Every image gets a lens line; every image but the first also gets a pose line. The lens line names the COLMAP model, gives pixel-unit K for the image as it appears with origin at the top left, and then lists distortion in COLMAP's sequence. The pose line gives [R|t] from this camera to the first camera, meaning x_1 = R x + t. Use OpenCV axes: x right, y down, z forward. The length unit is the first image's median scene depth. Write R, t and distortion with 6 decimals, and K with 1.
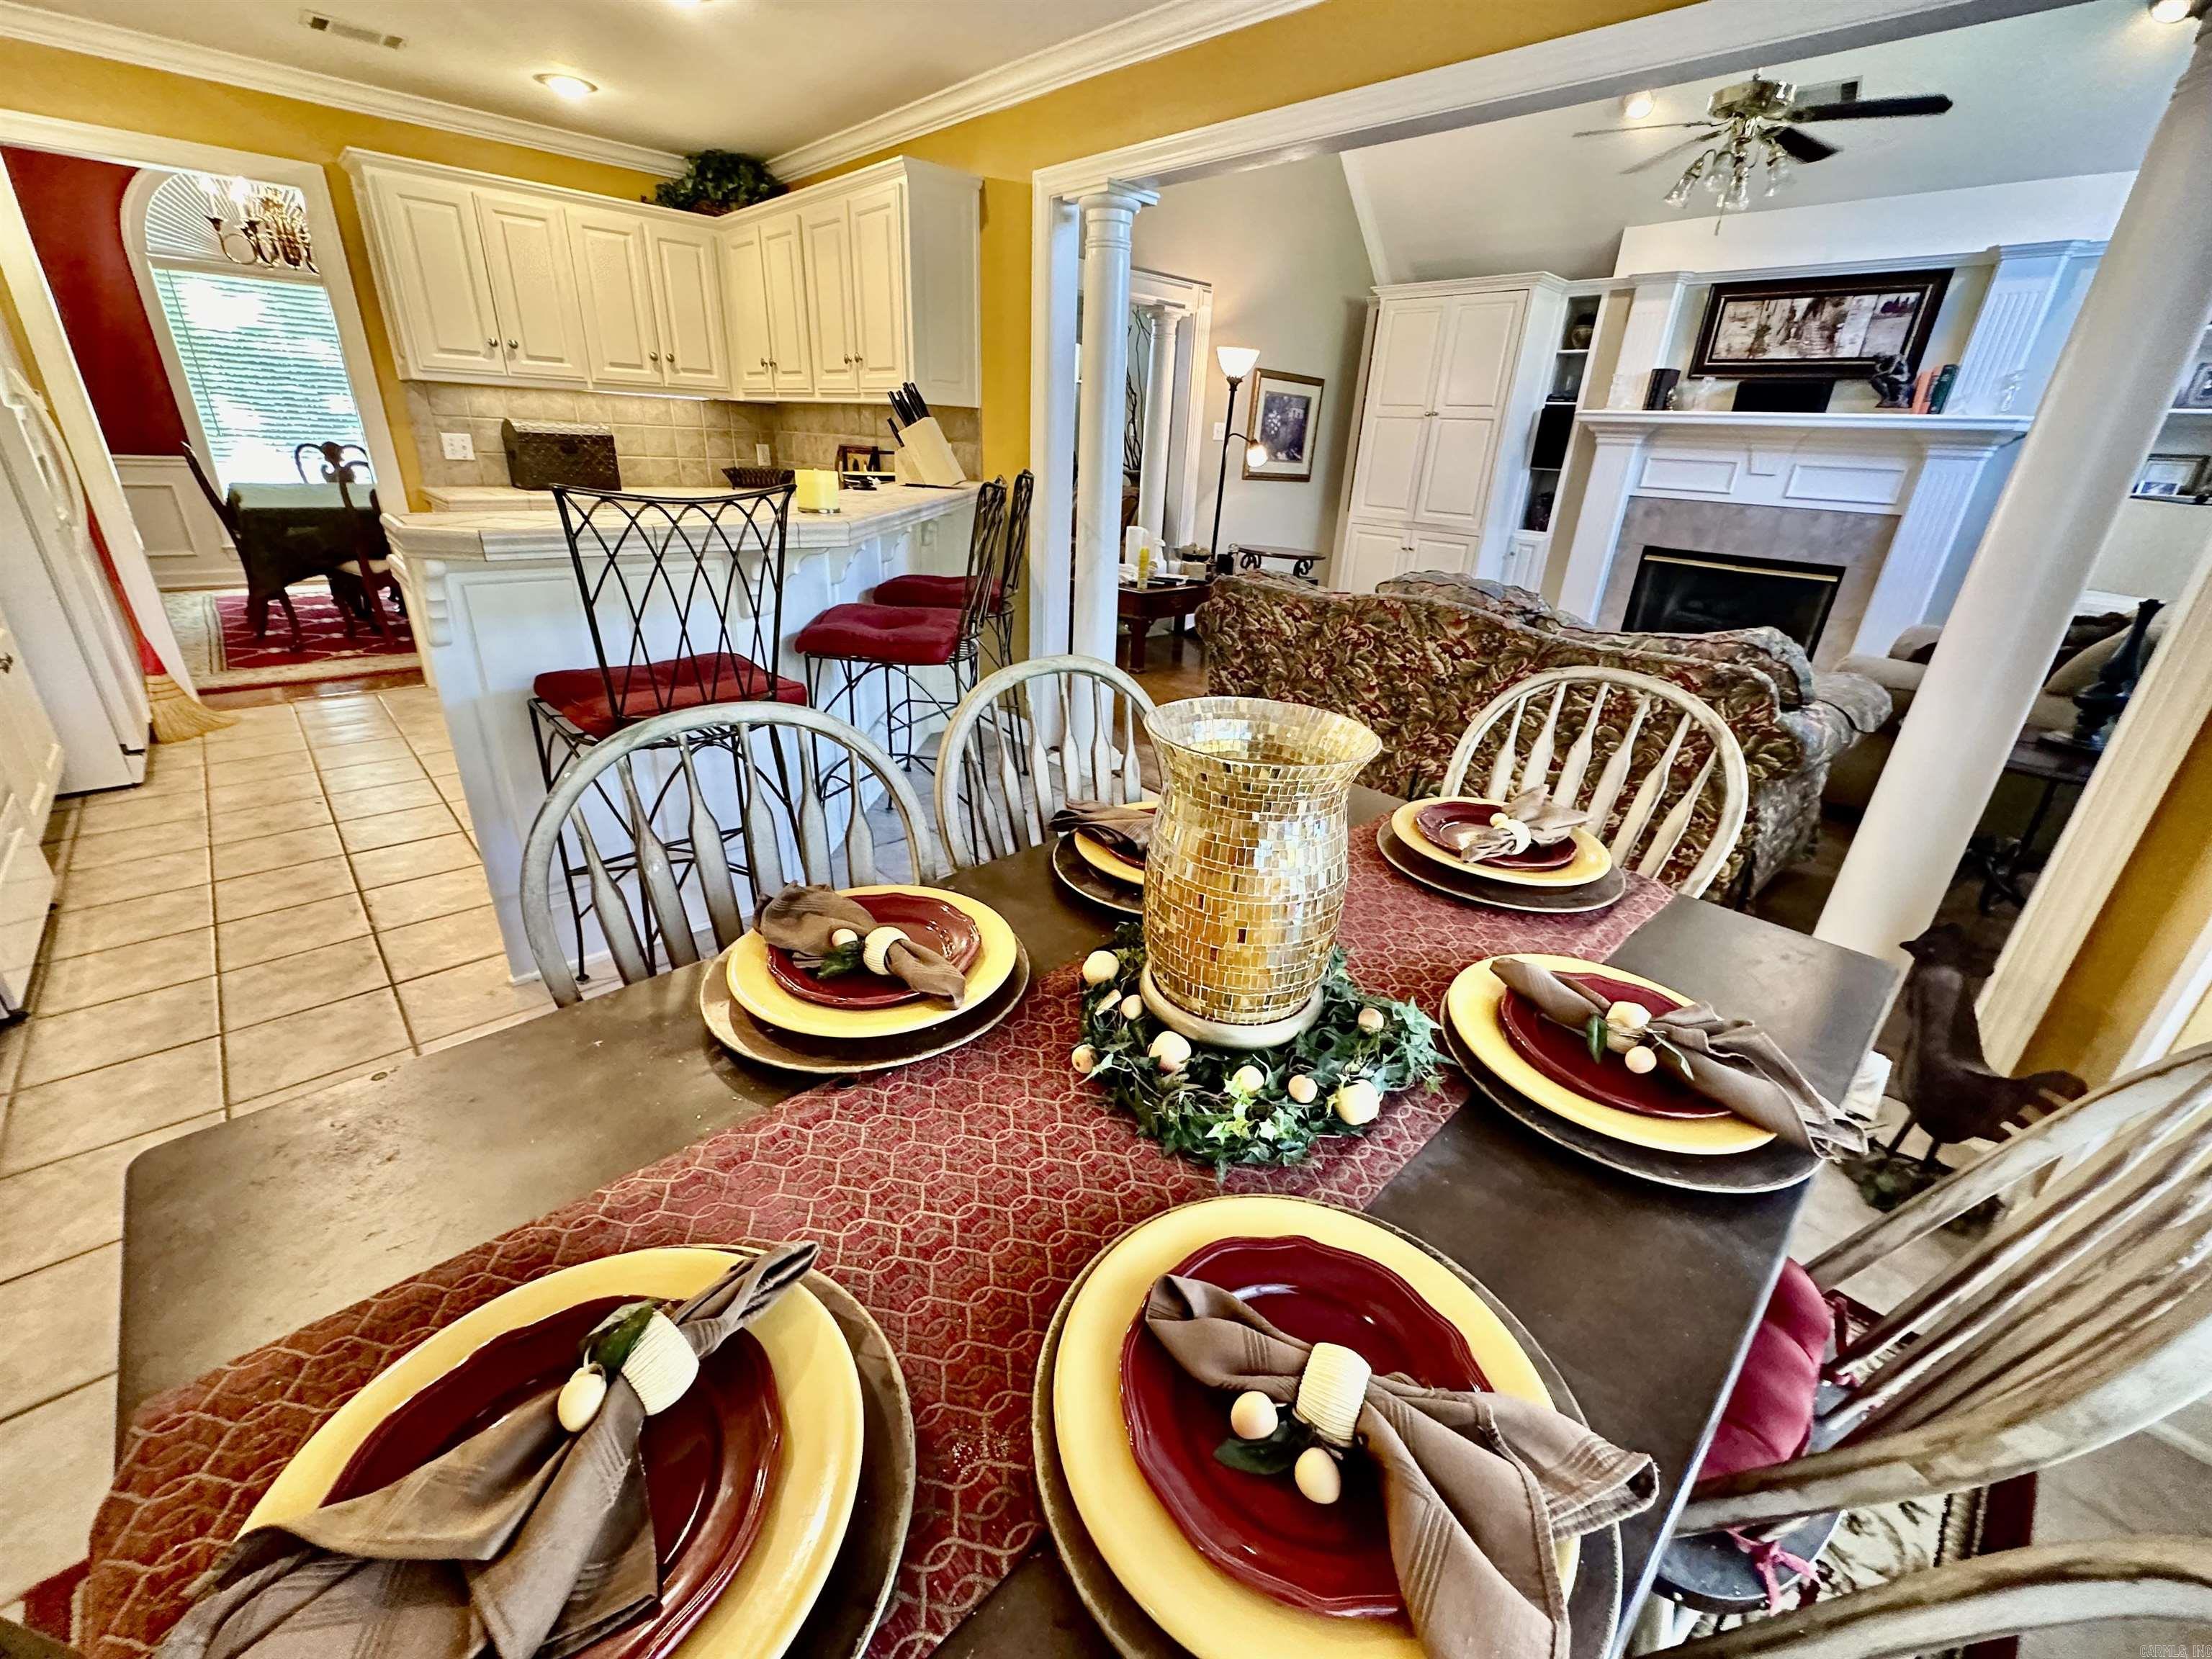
lens RADIAL K [[898.3, 0, 1106.0], [0, 898.3, 829.5], [0, 0, 1]] dist [-0.001562, 0.000075]
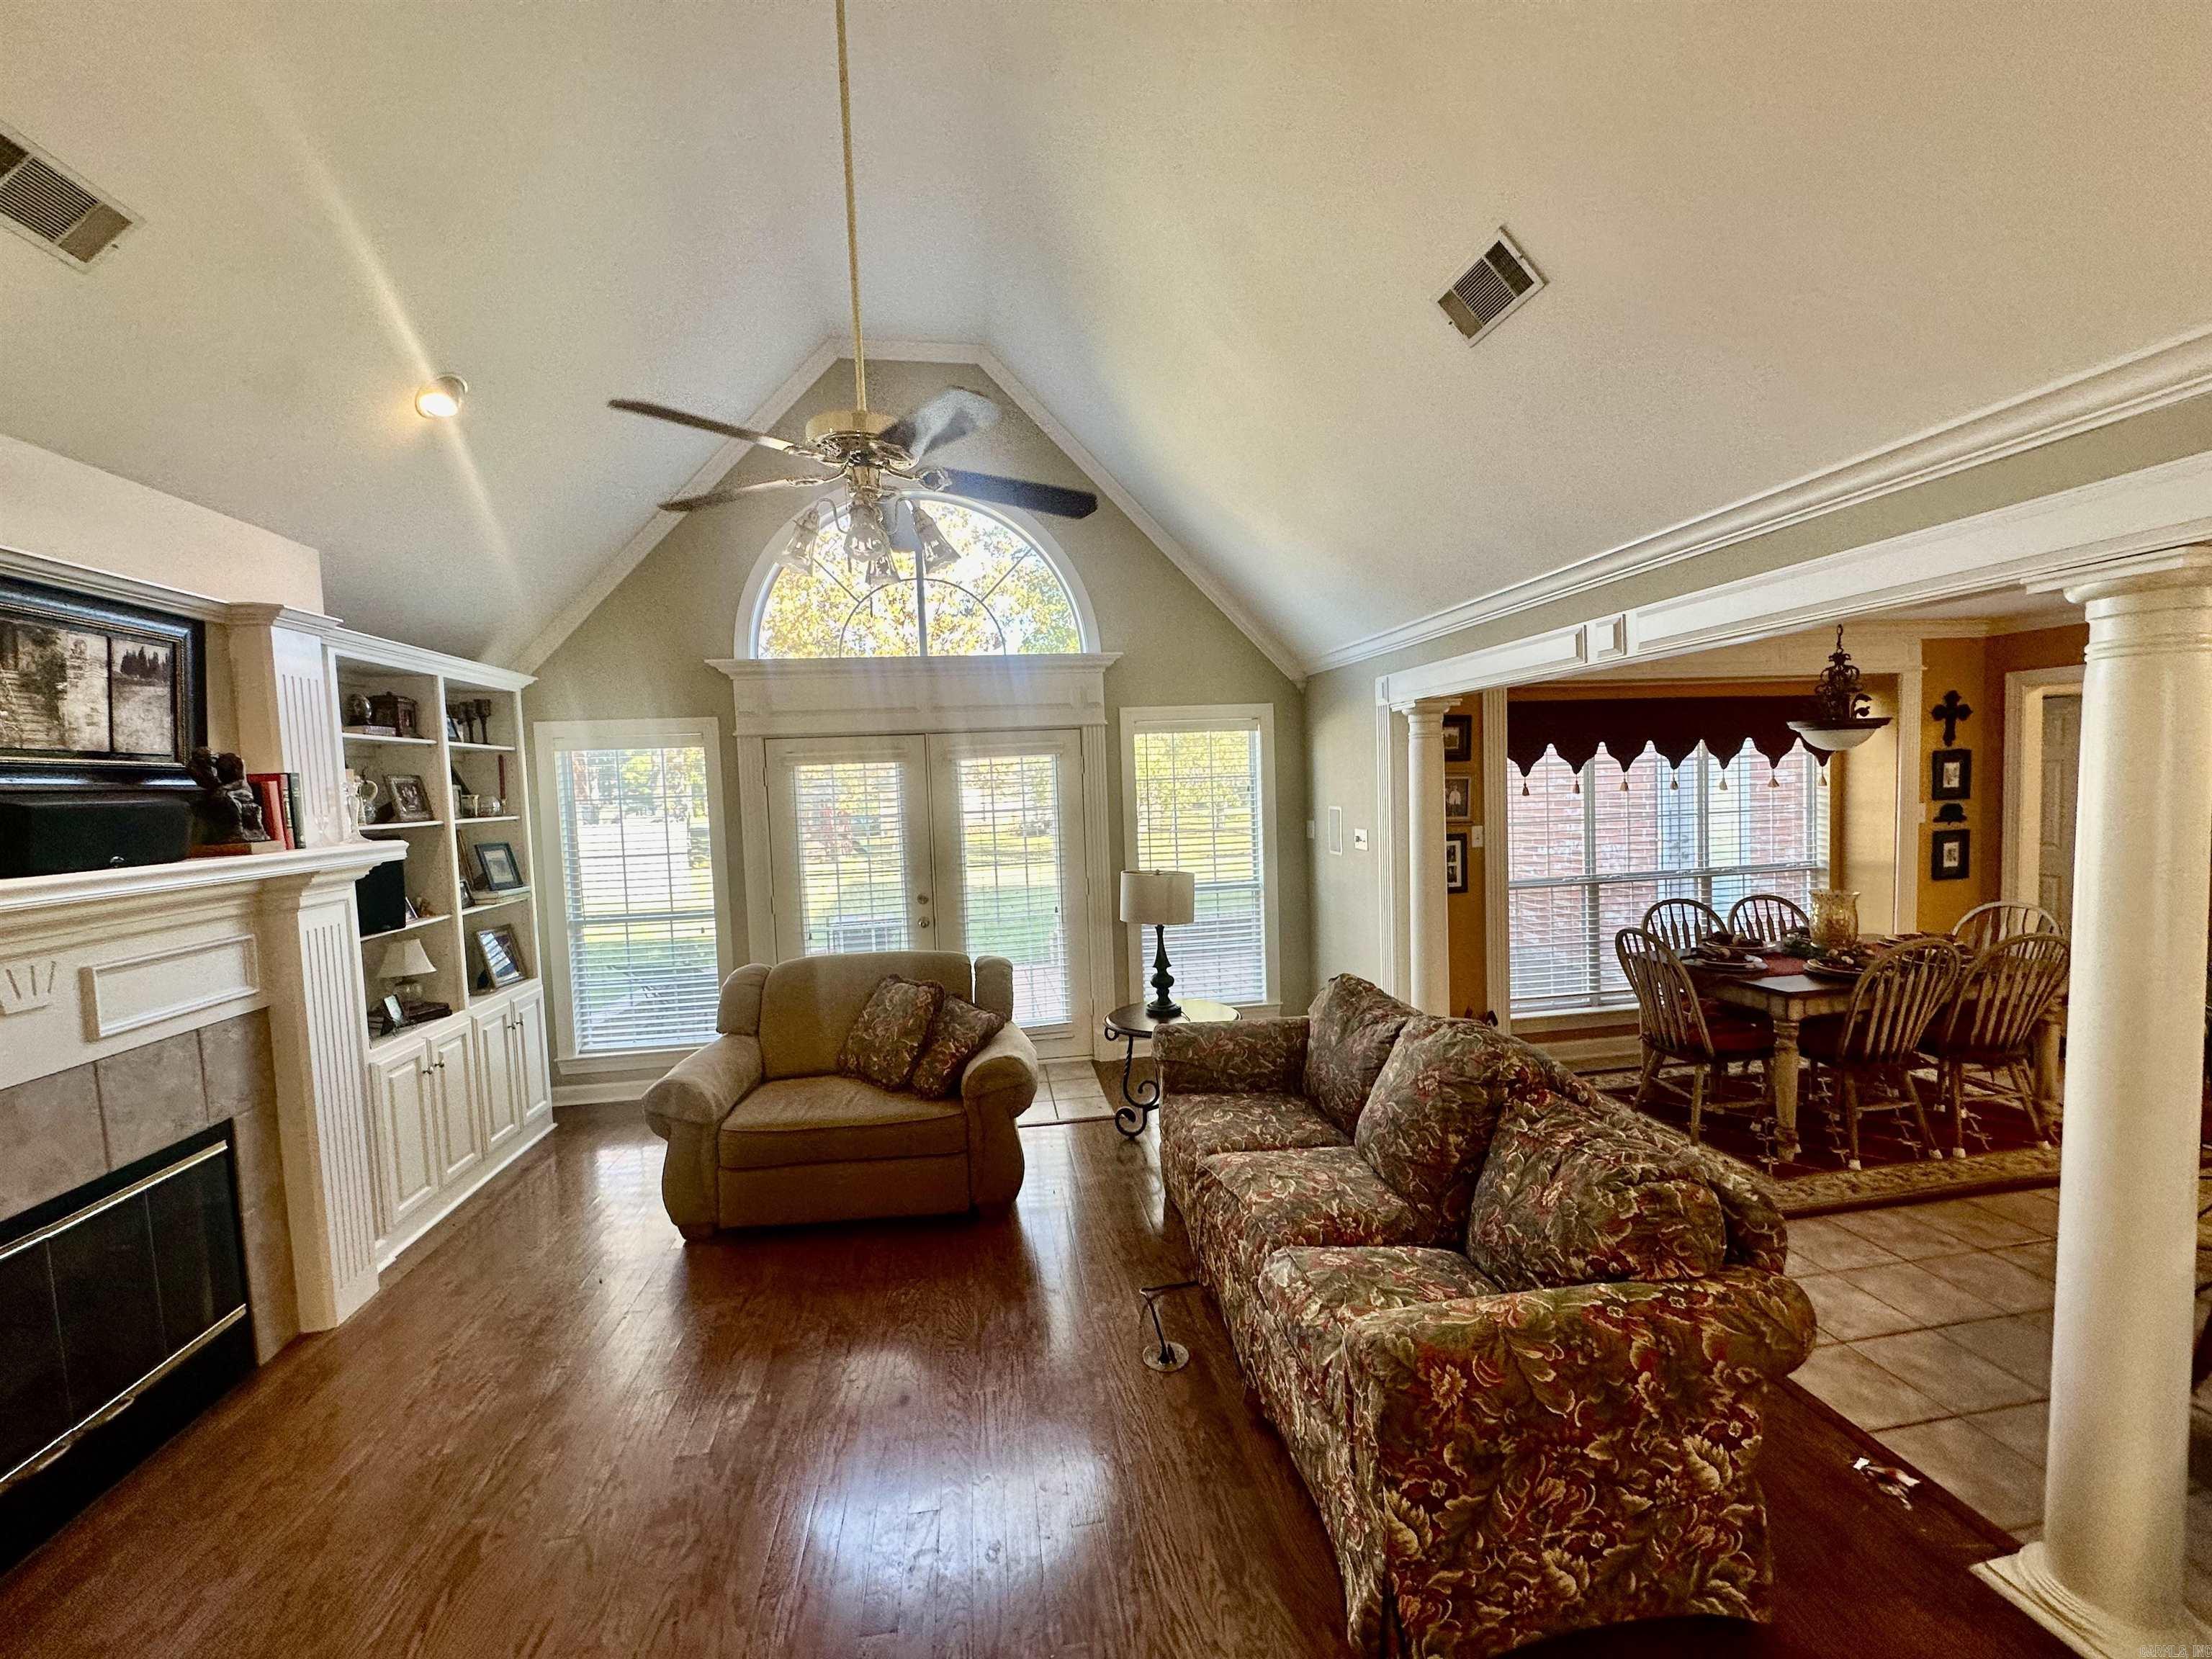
lens RADIAL K [[885.5, 0, 1101.7], [0, 885.5, 834.3], [0, 0, 1]] dist [-0.000607, 0.000050]
pose [[-0.829153, -0.050711, 0.556717, 0.135356], [0.221513, 0.884552, 0.410487, -0.551875], [-0.513261, 0.463676, -0.722196, 1.066250]]
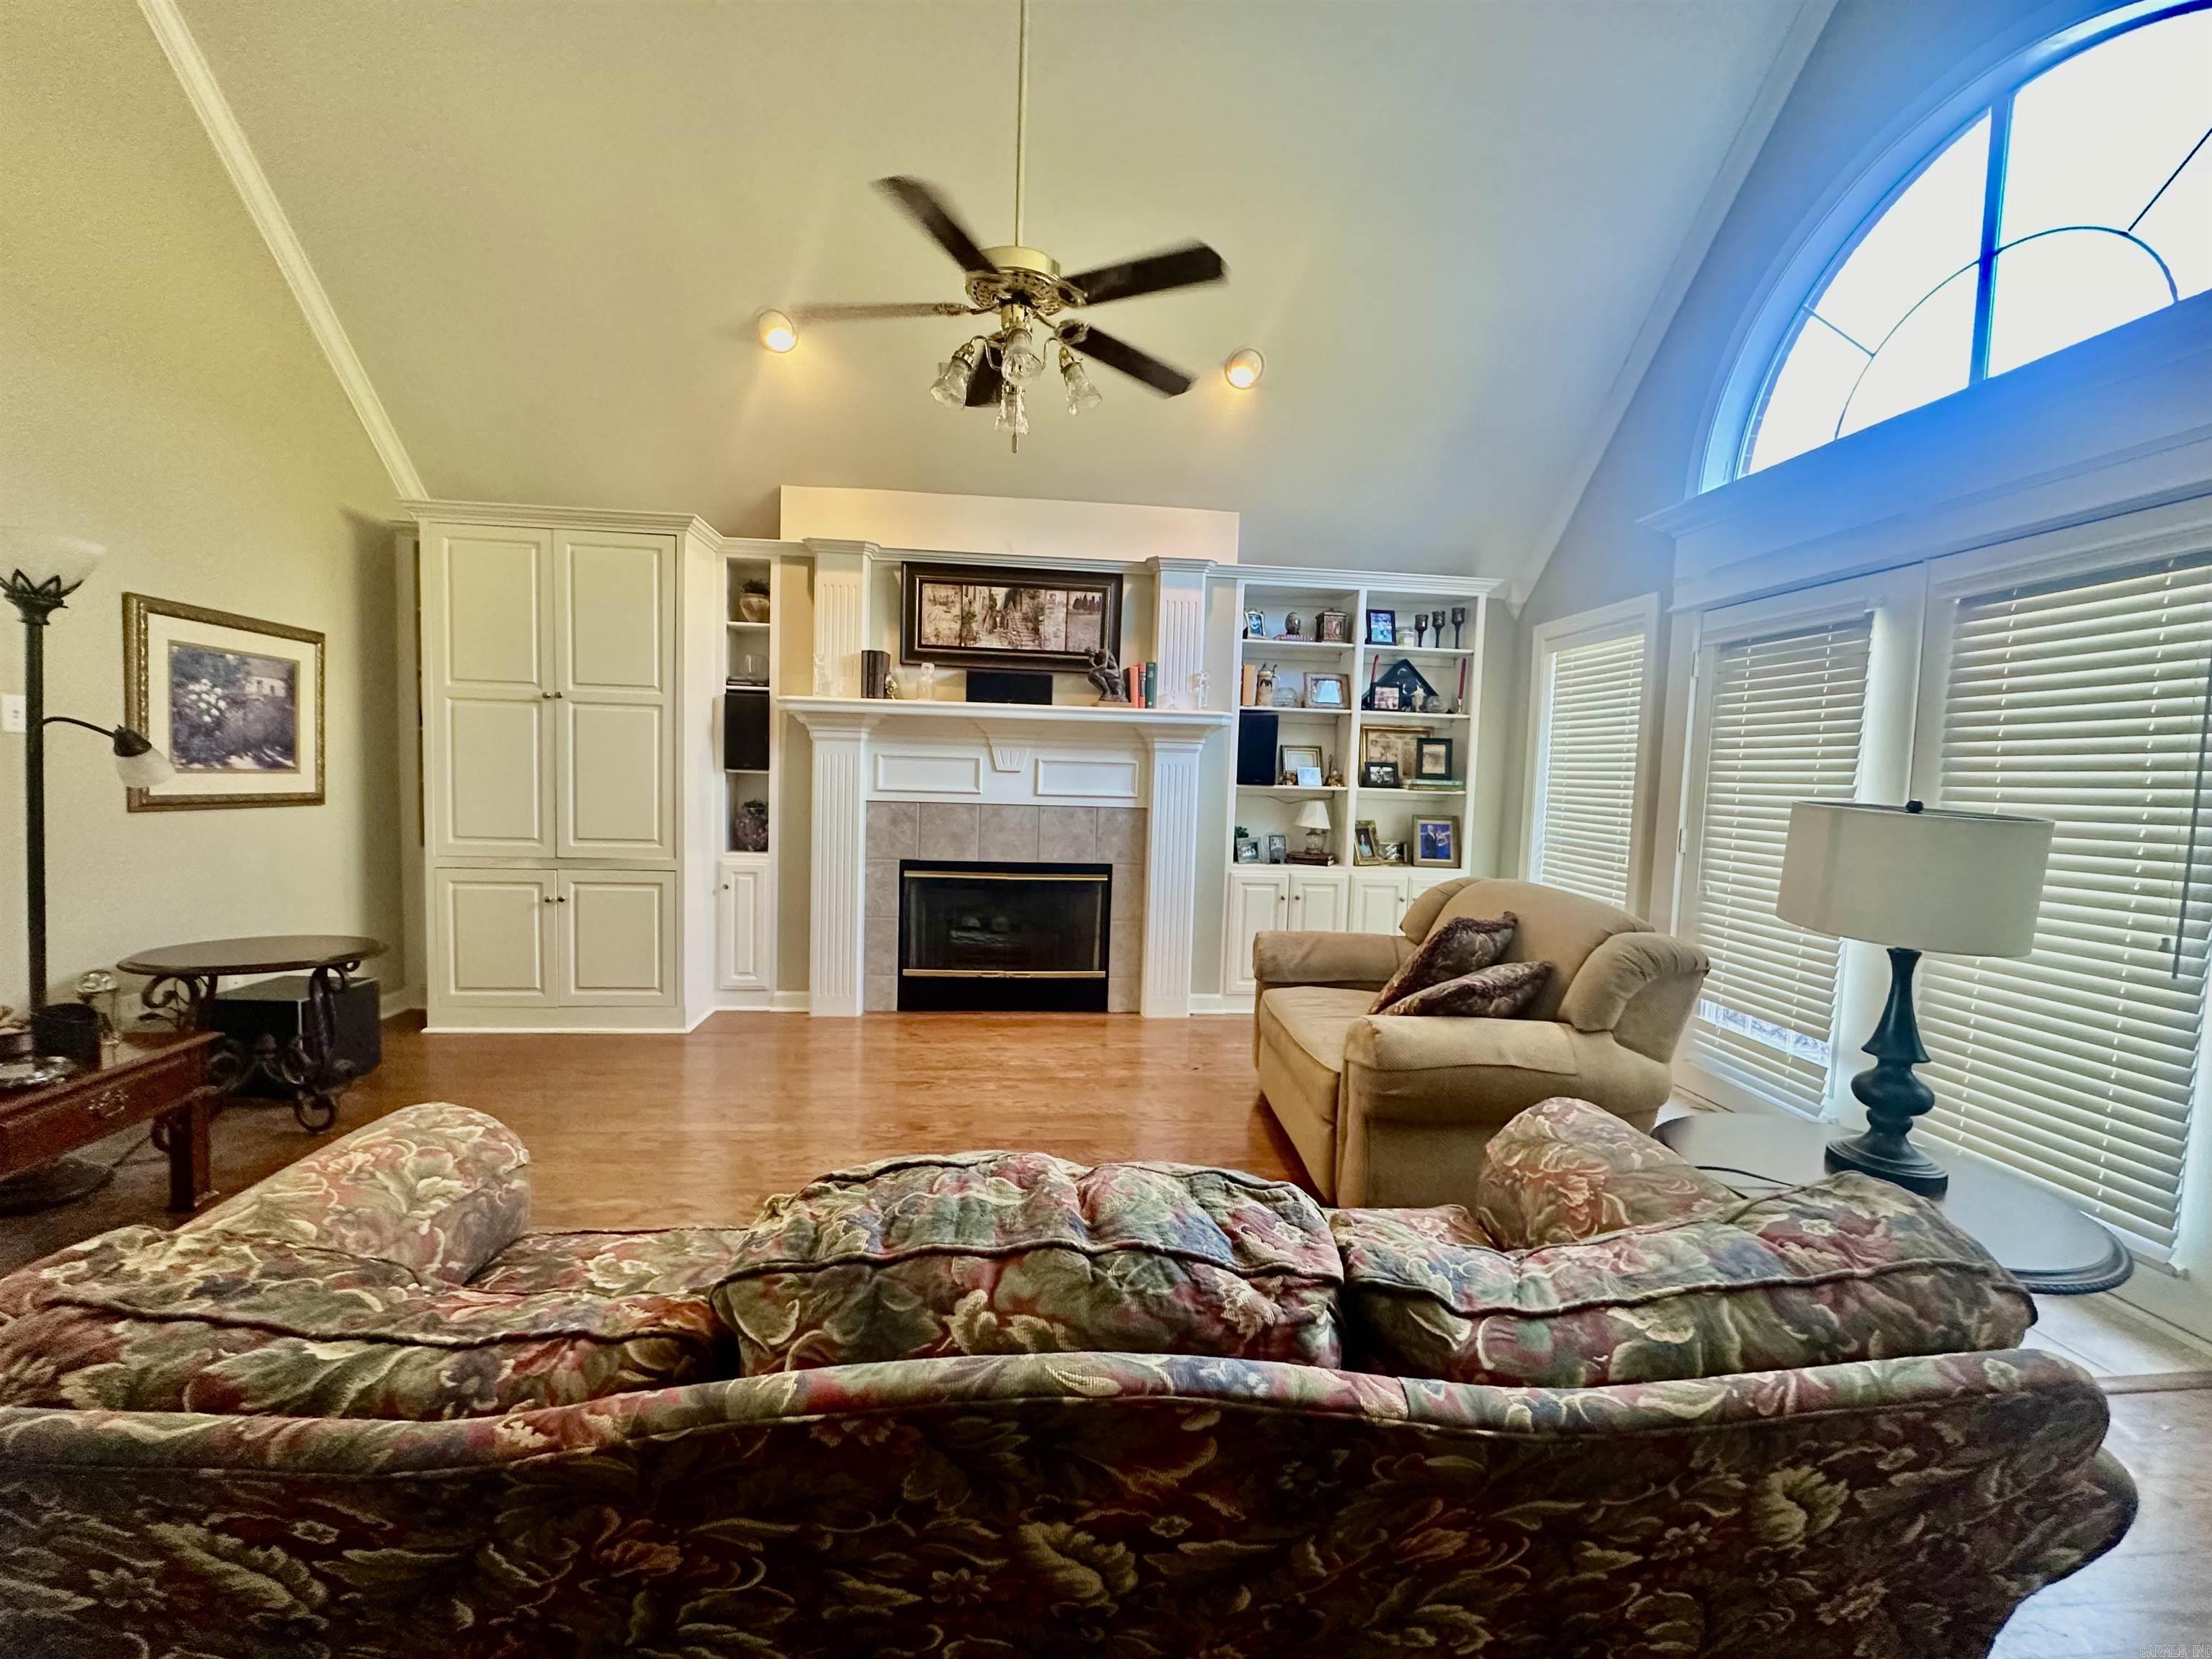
lens RADIAL K [[896.2, 0, 1110.8], [0, 896.2, 828.7], [0, 0, 1]] dist [0.002144, 0.000124]
pose [[0.607968, -0.081463, 0.789772, 0.120204], [0.316158, 0.937296, -0.146700, -0.200306], [-0.728299, 0.338882, 0.595601, 0.467581]]
